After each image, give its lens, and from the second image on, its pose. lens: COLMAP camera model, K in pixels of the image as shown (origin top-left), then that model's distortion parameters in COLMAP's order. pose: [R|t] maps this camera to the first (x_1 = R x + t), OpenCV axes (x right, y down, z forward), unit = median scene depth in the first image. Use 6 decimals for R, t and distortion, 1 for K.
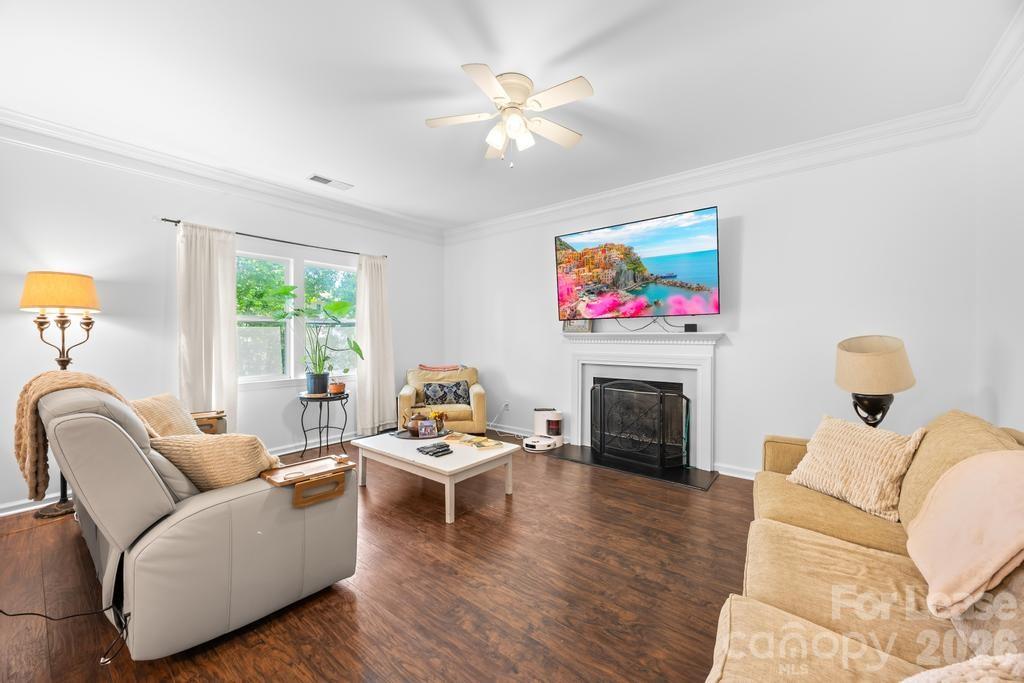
lens RADIAL K [[396.4, 0, 491.0], [0, 396.4, 338.5], [0, 0, 1]] dist [-0.000571, -0.000086]
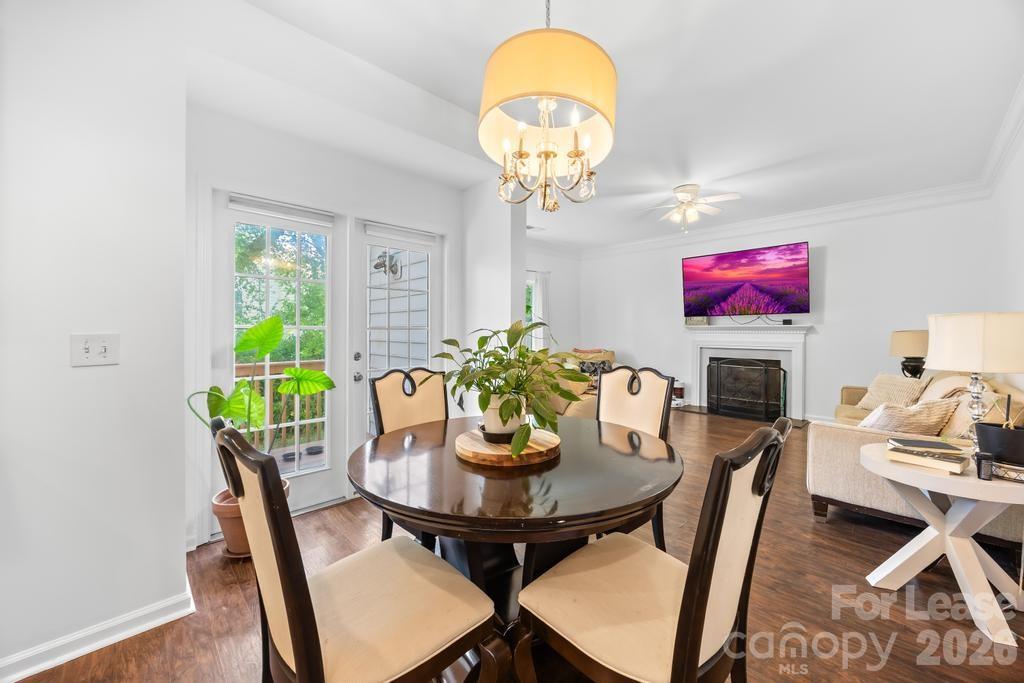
lens RADIAL K [[403.6, 0, 486.6], [0, 403.6, 333.1], [0, 0, 1]] dist [-0.002229, -0.000273]
pose [[0.992309, -0.002395, -0.123759, -0.381586], [0.003378, 0.999964, 0.007728, -0.001001], [0.123736, -0.008087, 0.992282, -0.565218]]
